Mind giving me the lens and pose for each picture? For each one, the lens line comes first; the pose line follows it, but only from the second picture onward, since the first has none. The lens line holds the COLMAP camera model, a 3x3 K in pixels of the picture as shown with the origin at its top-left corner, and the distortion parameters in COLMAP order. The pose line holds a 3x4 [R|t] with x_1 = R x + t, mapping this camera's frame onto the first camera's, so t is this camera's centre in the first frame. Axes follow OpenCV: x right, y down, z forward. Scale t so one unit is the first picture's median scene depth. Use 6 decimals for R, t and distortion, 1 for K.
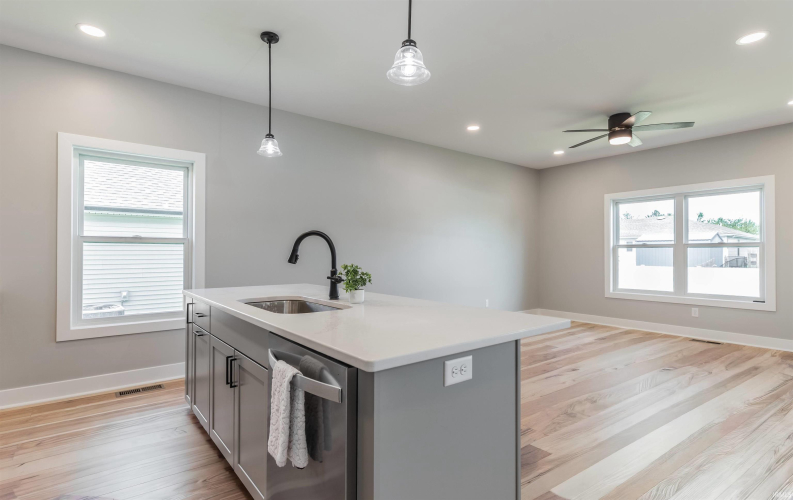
lens RADIAL K [[382.8, 0, 396.5], [0, 382.8, 250.0], [0, 0, 1]] dist [0.021215, -0.000505]
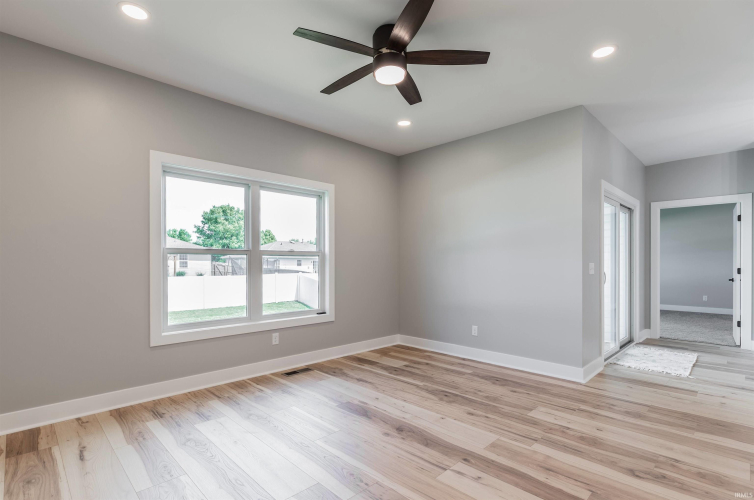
lens RADIAL K [[371.3, 0, 375.6], [0, 371.3, 264.2], [0, 0, 1]] dist [0.001080, -0.000002]
pose [[-0.124197, -0.004837, 0.992246, 0.006174], [-0.009900, 0.999944, 0.003636, 0.008478], [-0.992208, -0.009372, -0.124238, 1.185782]]
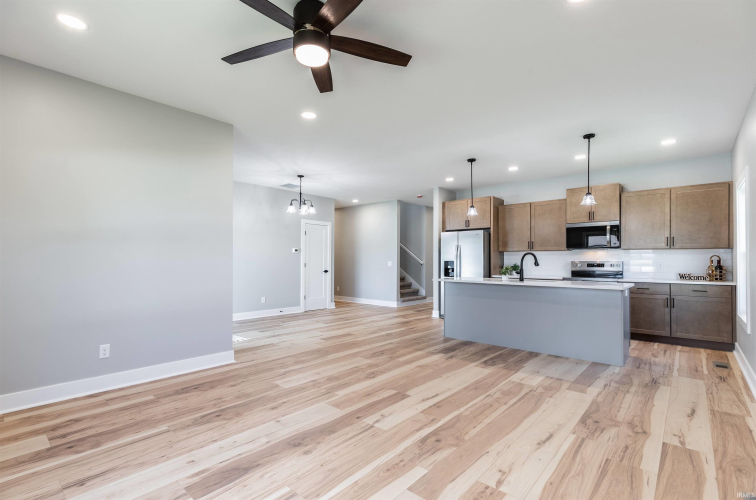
lens RADIAL K [[349.3, 0, 377.4], [0, 349.3, 260.3], [0, 0, 1]] dist [0.001101, 0.000337]
pose [[-0.980772, -0.004906, -0.195098, 0.630432], [-0.003009, 0.999945, -0.010017, 0.012290], [0.195136, -0.009237, -0.980733, 1.632649]]
